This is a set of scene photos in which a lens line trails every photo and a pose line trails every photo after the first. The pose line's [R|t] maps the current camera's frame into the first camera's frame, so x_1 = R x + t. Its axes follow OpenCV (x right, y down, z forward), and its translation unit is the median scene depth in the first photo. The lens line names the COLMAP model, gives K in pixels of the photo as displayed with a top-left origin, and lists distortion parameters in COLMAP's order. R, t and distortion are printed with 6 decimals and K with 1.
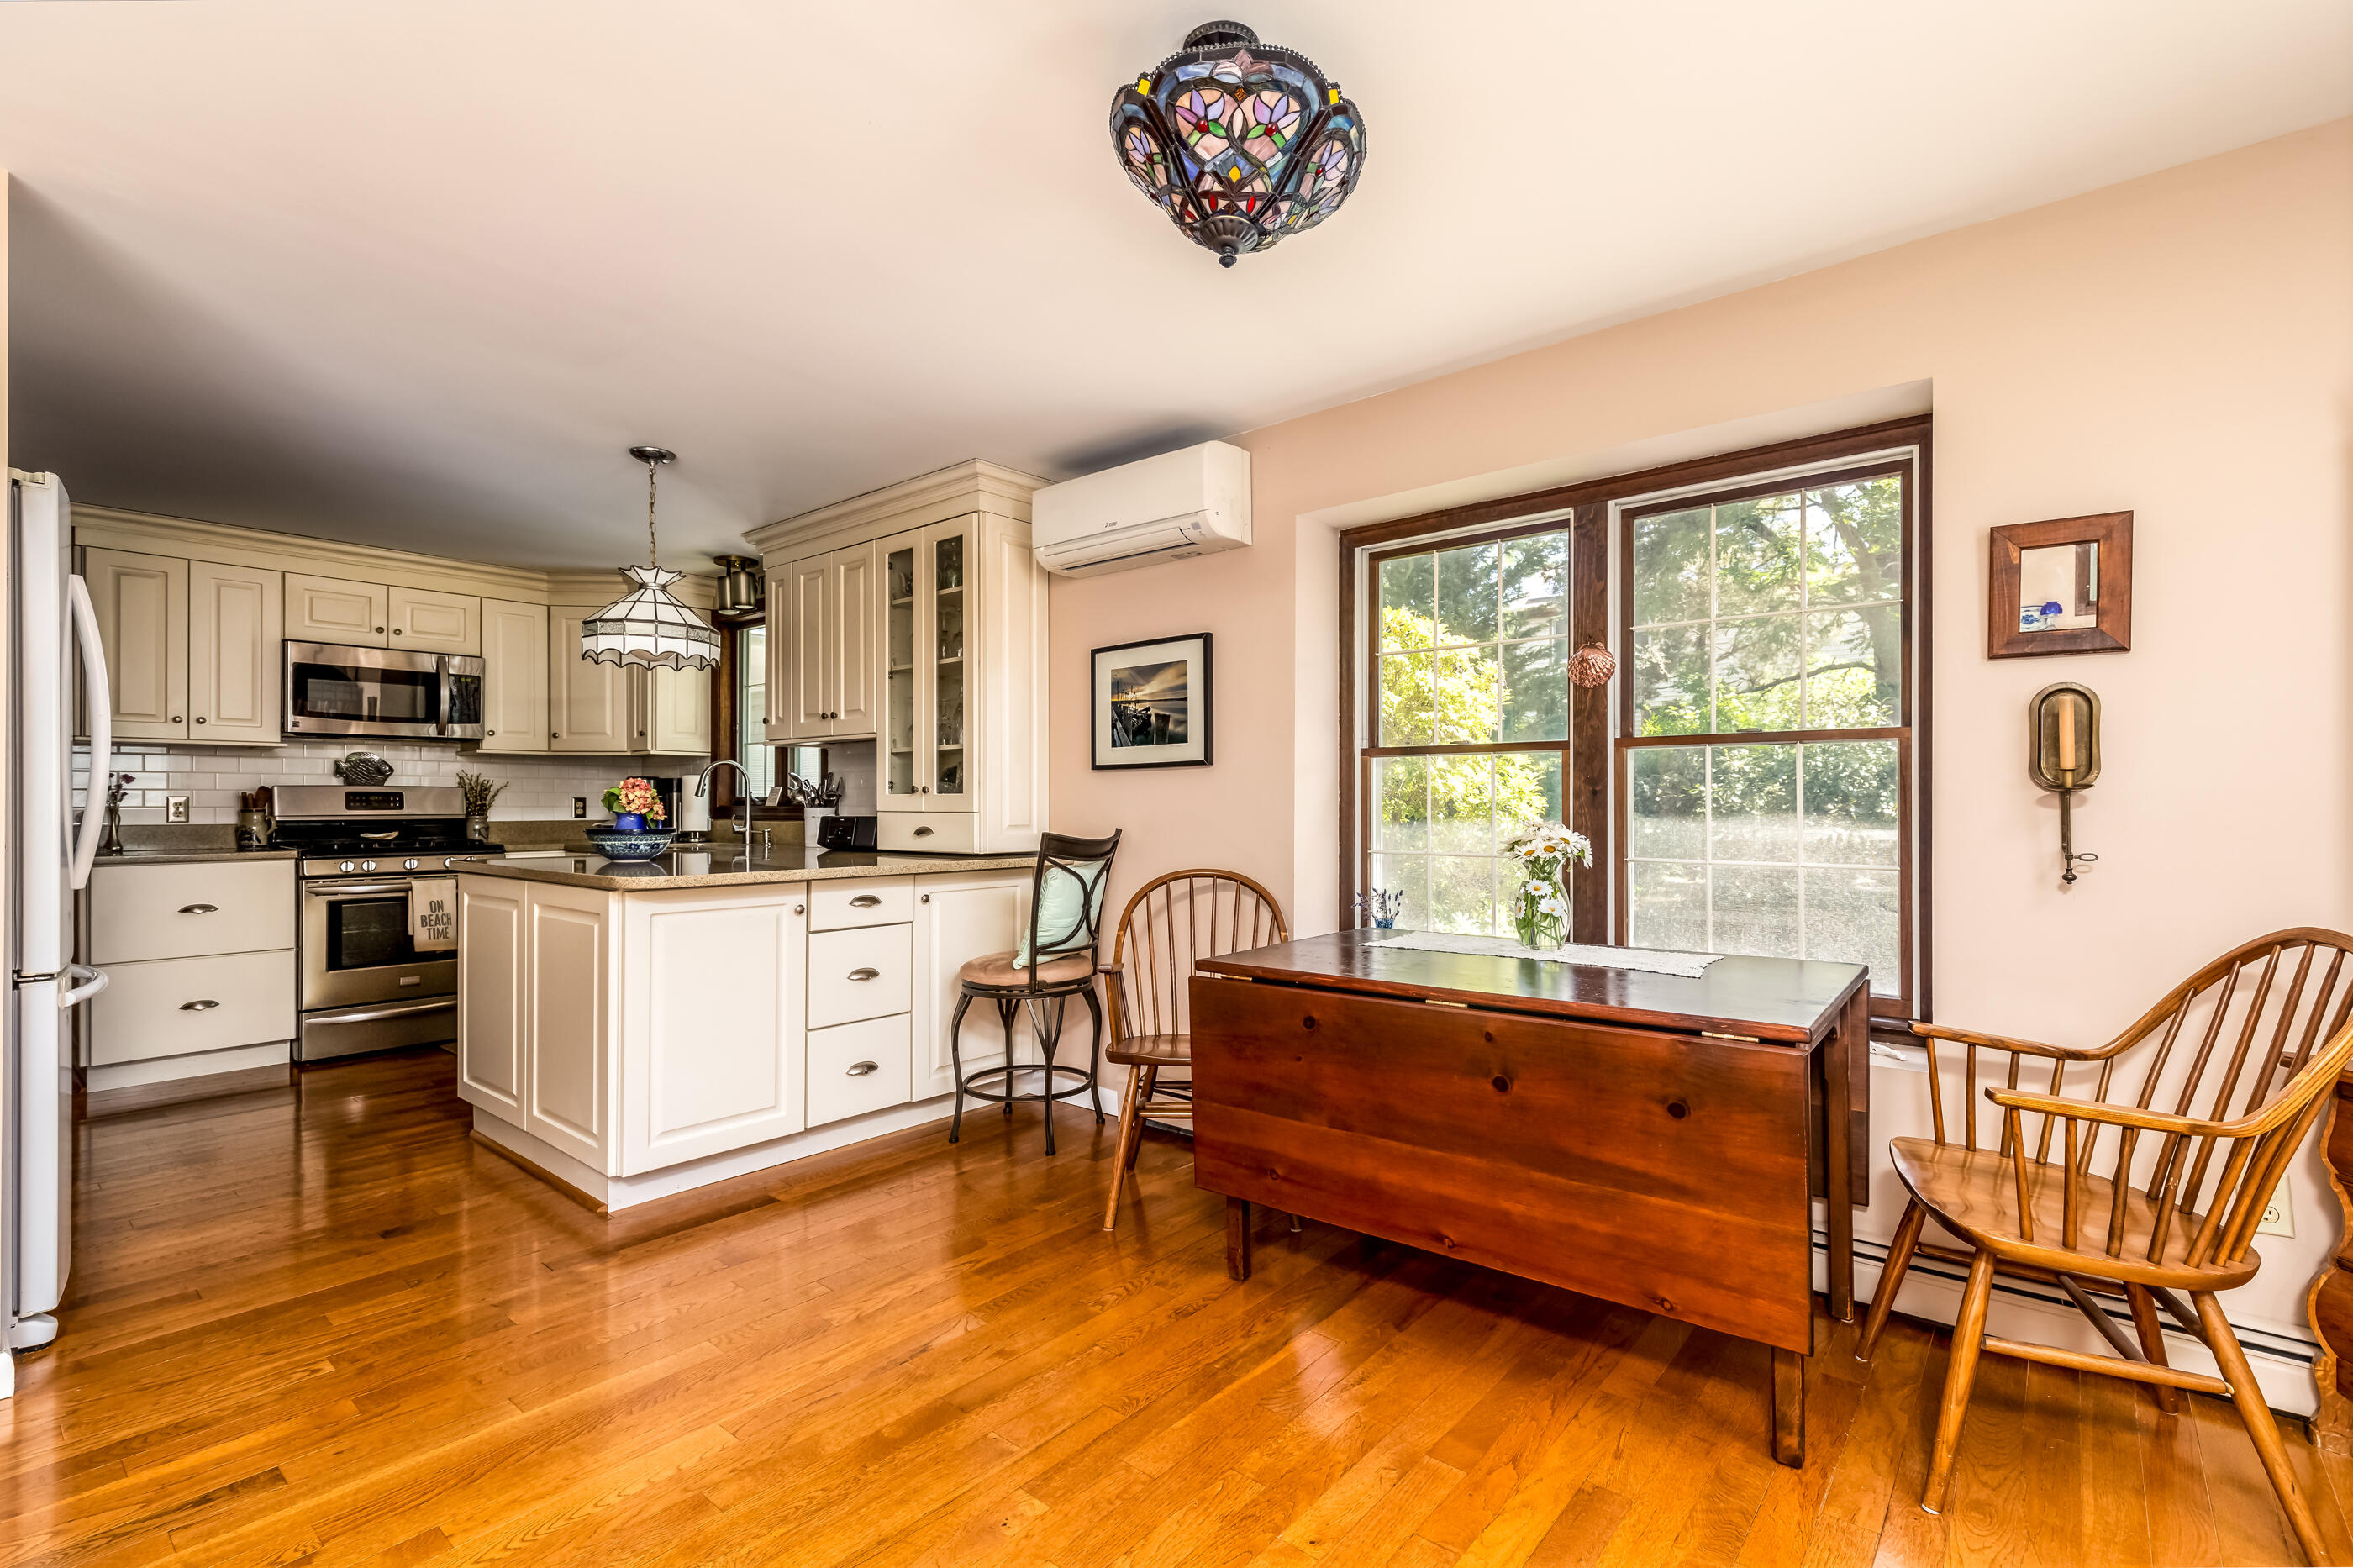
lens RADIAL K [[1076.8, 0, 1187.4], [0, 1076.8, 792.4], [0, 0, 1]] dist [-0.001372, 0.002394]
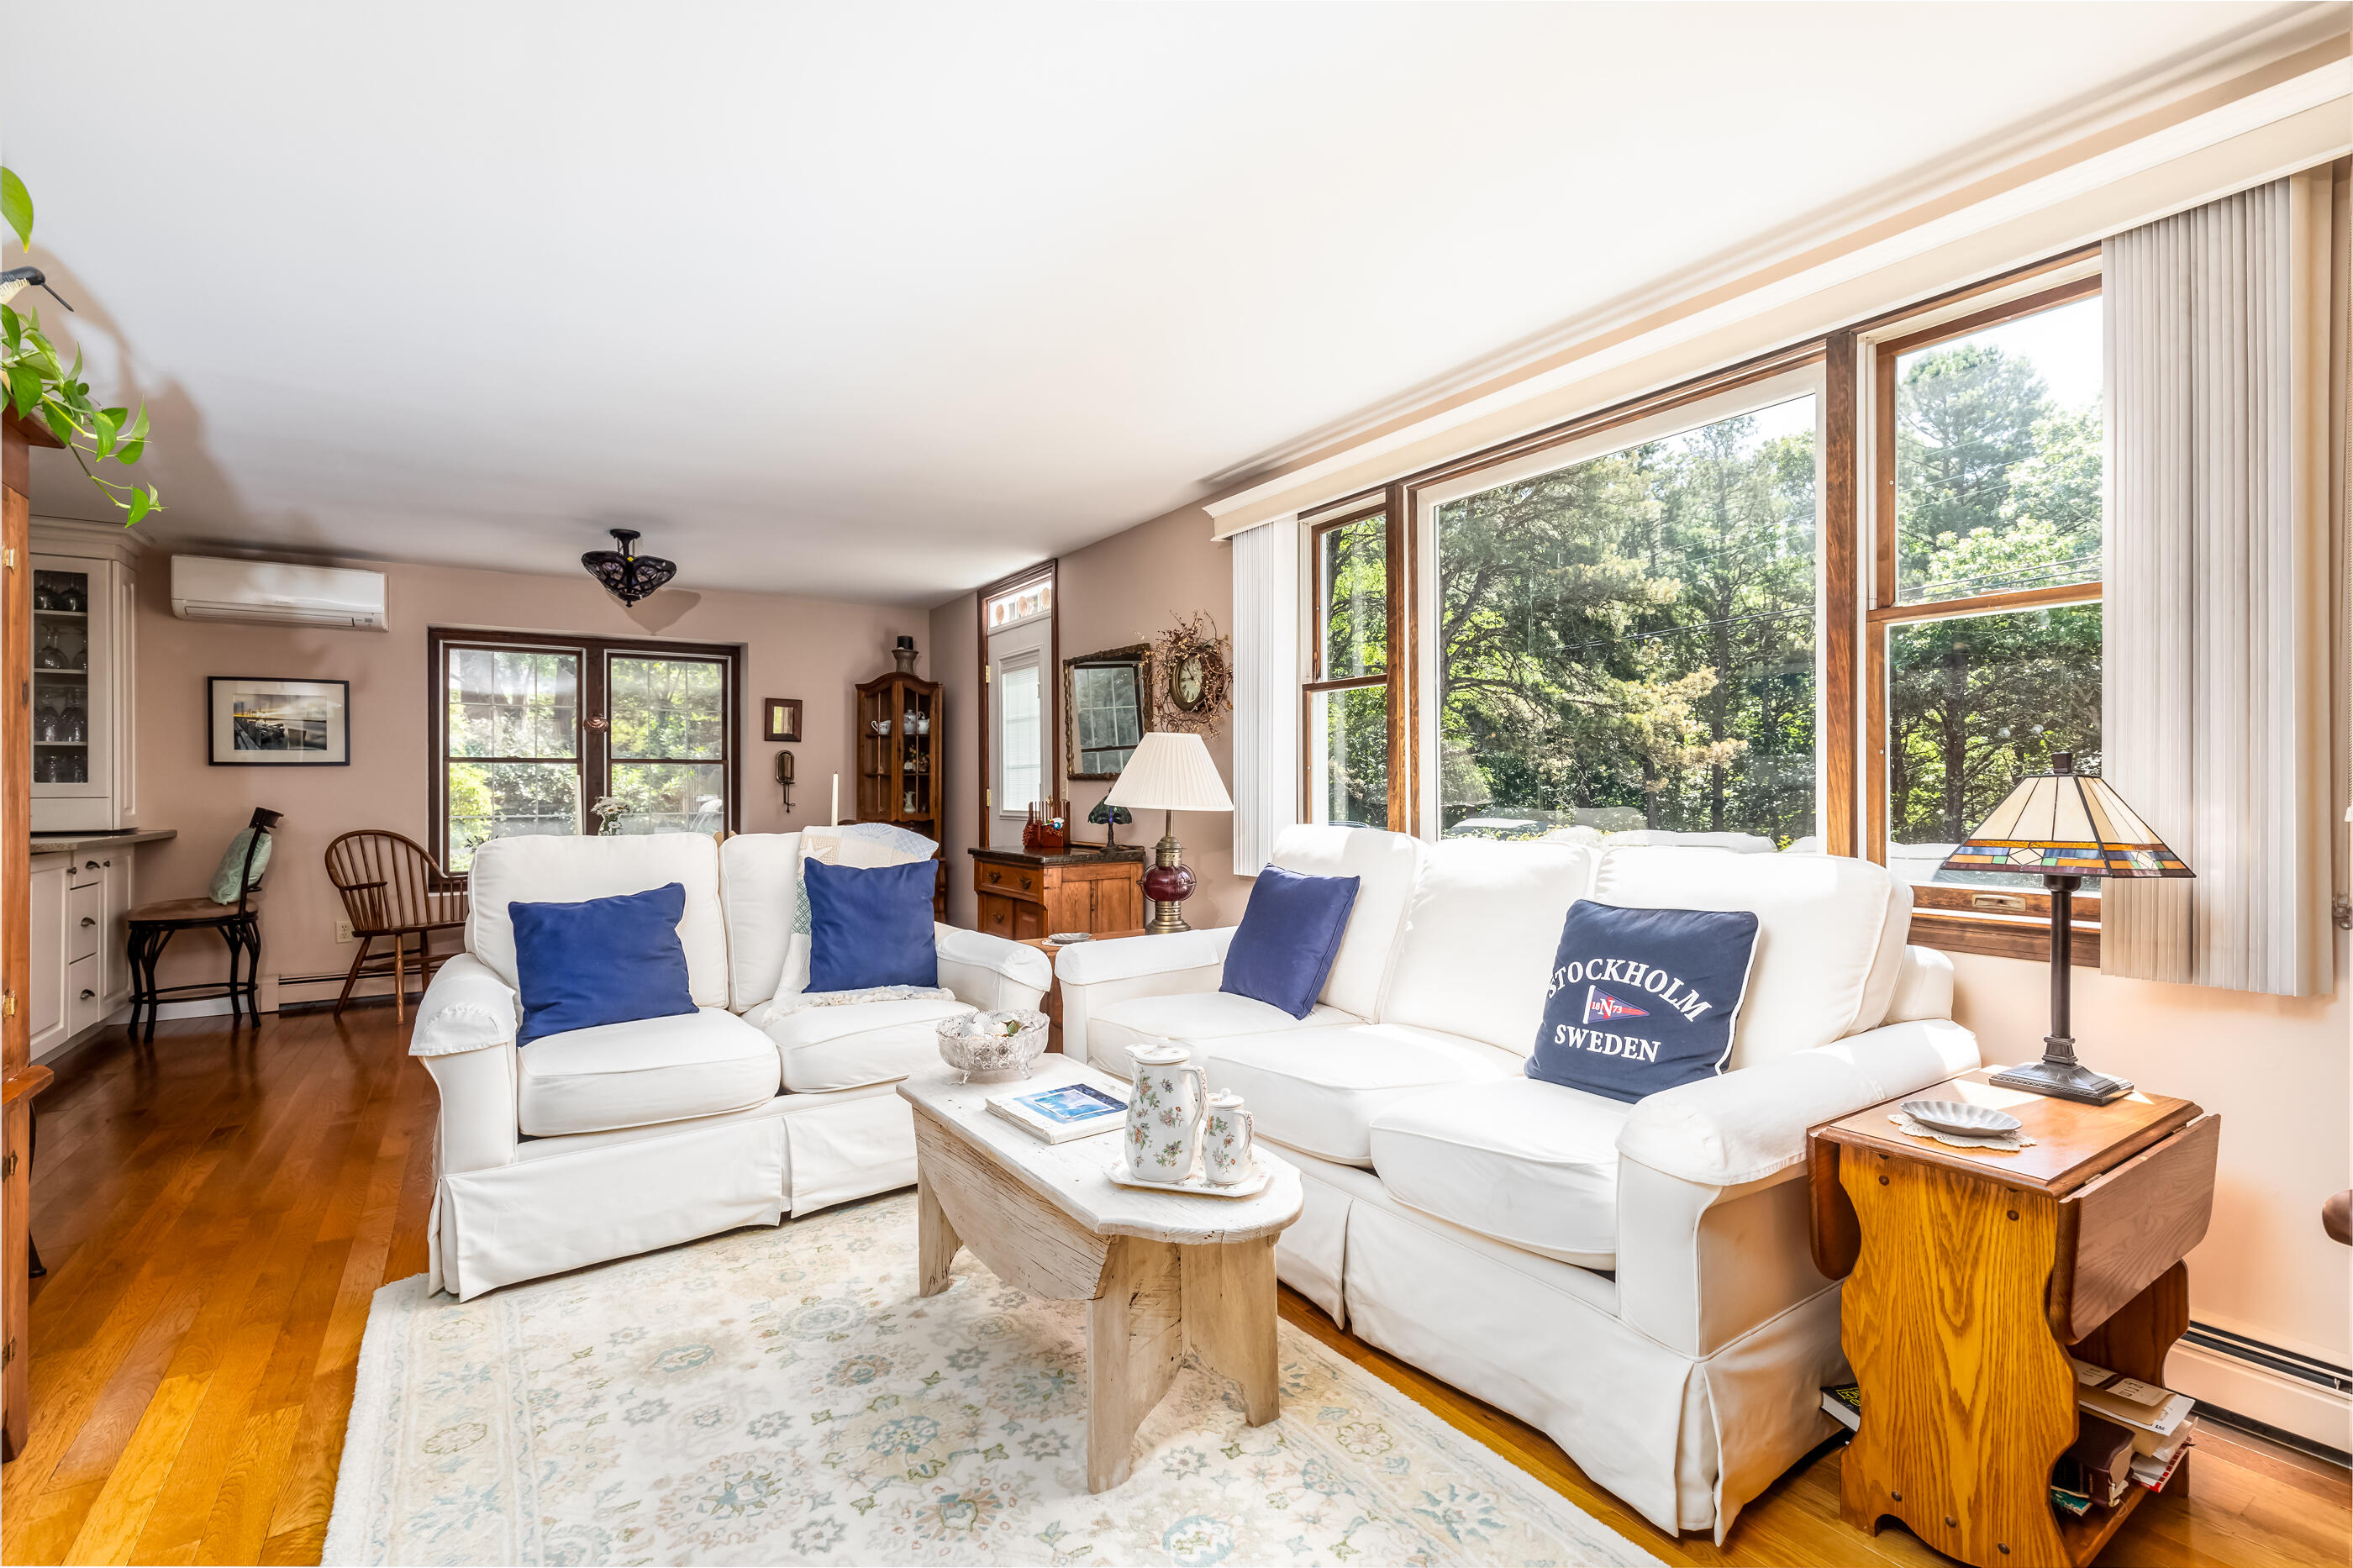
lens RADIAL K [[1076.8, 0, 1160.8], [0, 1076.8, 772.9], [0, 0, 1]] dist [-0.001372, 0.002394]
pose [[0.308733, 0.008497, 0.951111, -1.747001], [-0.009193, 0.999940, -0.005949, -0.023420], [-0.951104, -0.006907, 0.308793, -0.972240]]
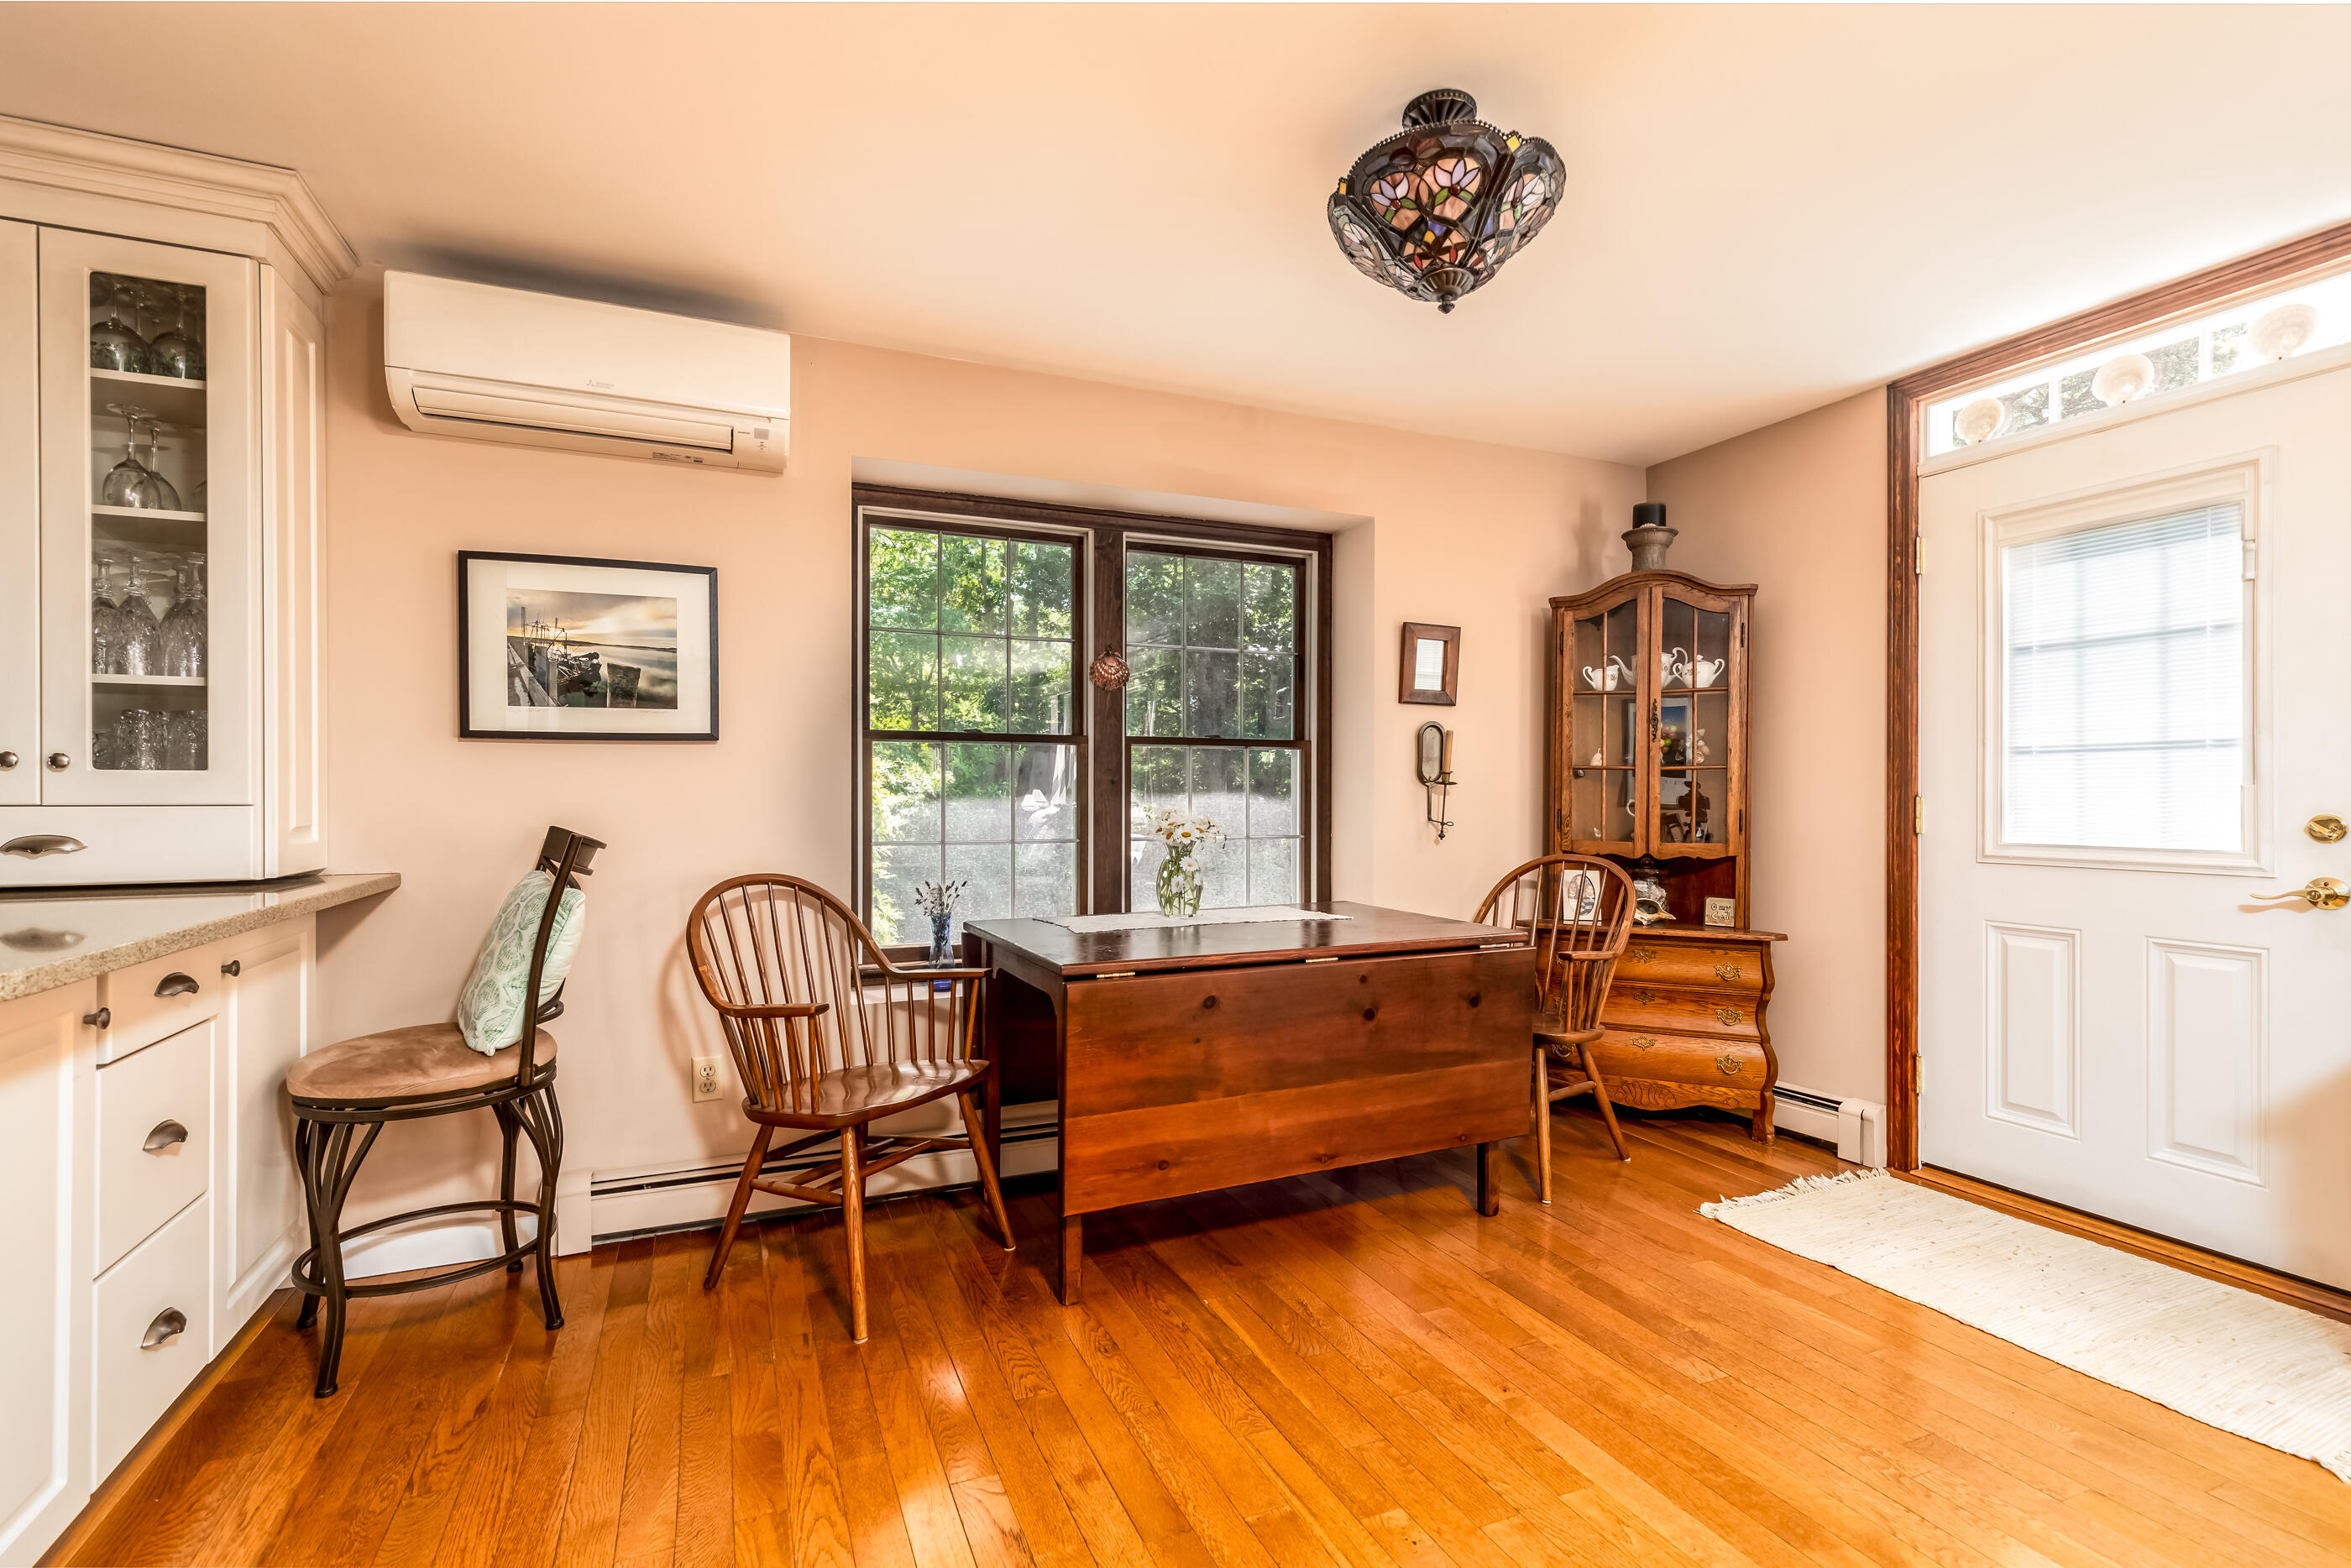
lens RADIAL K [[1075.8, 0, 1177.8], [0, 1075.8, 791.0], [0, 0, 1]] dist [-0.001372, 0.002394]
pose [[0.446566, 0.001765, 0.894749, -0.820715], [-0.013559, 0.999897, 0.004794, 0.004973], [-0.894648, -0.014273, 0.446544, 0.561460]]
